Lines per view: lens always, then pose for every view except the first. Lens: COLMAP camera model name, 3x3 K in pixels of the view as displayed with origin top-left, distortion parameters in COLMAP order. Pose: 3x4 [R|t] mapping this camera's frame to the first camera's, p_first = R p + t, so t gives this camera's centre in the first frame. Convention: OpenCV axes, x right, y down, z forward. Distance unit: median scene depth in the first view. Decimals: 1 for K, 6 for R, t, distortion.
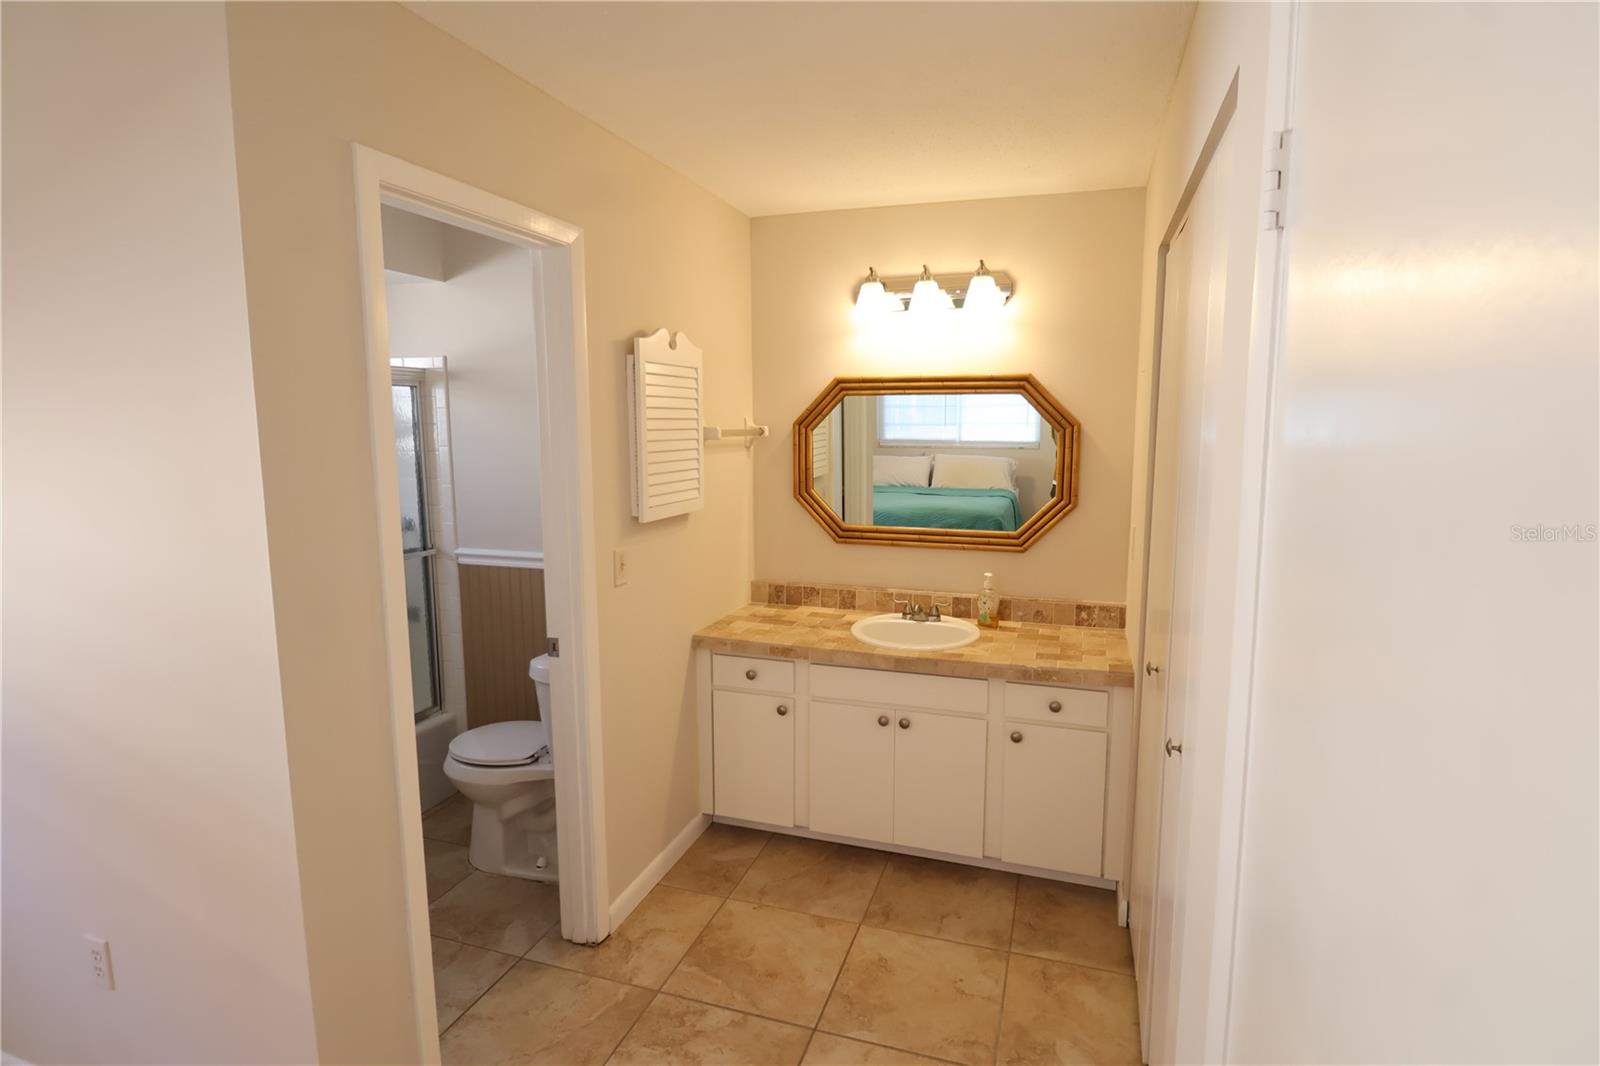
lens RADIAL K [[790.6, 0, 822.4], [0, 790.6, 525.6], [0, 0, 1]] dist [0.020494, -0.020084]
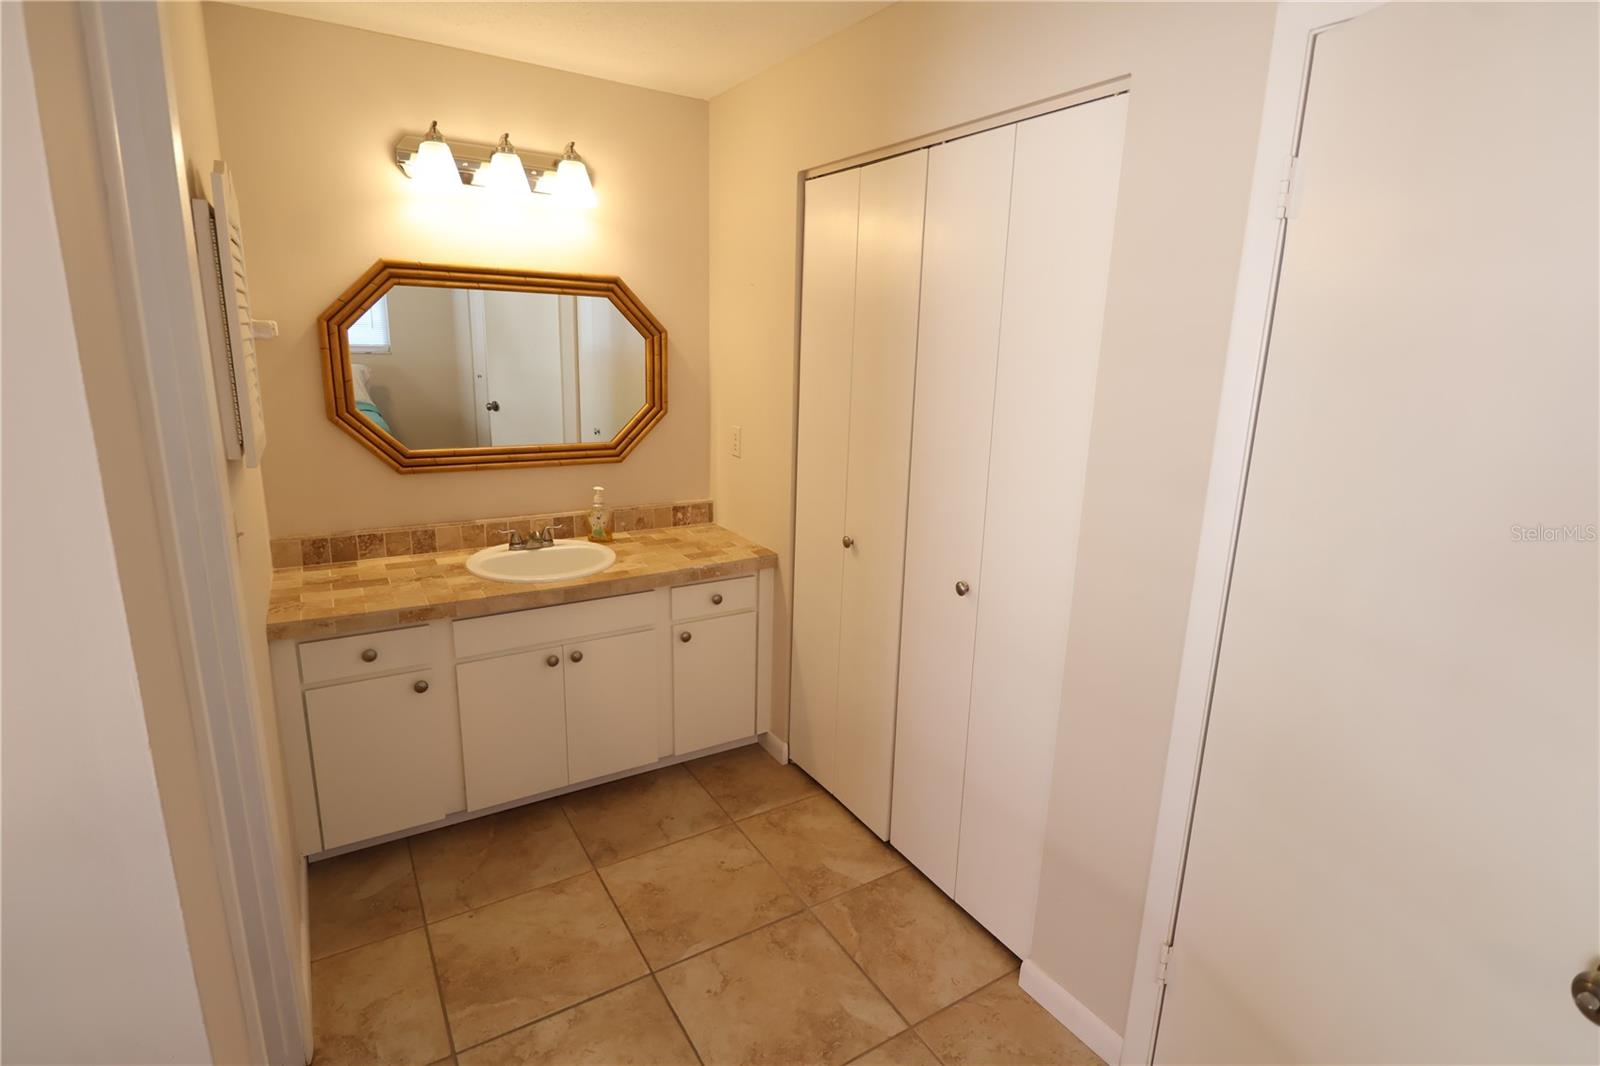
lens RADIAL K [[790.6, 0, 822.4], [0, 790.6, 525.6], [0, 0, 1]] dist [0.020494, -0.020084]
pose [[0.644400, -0.157055, 0.748386, -0.362536], [0.069168, 0.986641, 0.147497, -0.017669], [-0.761554, -0.043283, 0.646655, 0.176966]]
